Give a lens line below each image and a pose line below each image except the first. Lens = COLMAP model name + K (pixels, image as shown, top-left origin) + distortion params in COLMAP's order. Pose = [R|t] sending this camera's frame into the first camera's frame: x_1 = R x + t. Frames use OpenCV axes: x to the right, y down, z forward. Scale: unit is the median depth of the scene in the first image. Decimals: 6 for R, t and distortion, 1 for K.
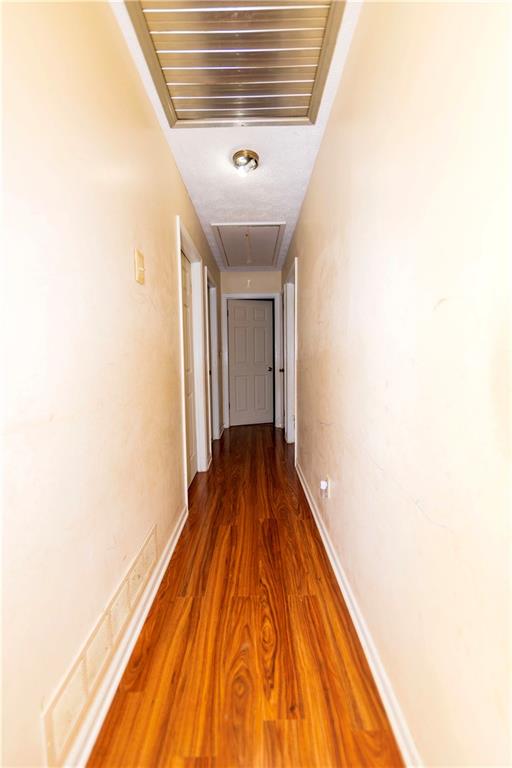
lens RADIAL K [[301.8, 0, 255.5], [0, 301.8, 384.4], [0, 0, 1]] dist [0.000108, -0.000711]
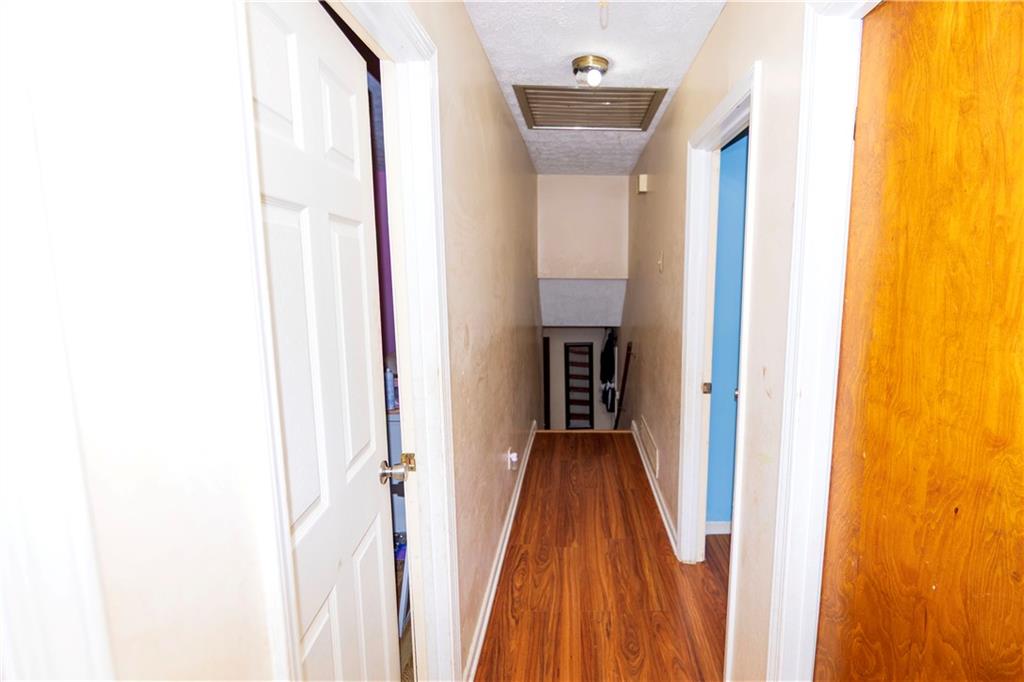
lens RADIAL K [[402.4, 0, 517.9], [0, 402.4, 337.6], [0, 0, 1]] dist [0.000108, -0.000711]
pose [[-0.988703, 0.015561, 0.149079, 0.001530], [0.051394, 0.969498, 0.239649, -0.344732], [-0.140803, 0.244604, -0.959345, 1.943432]]
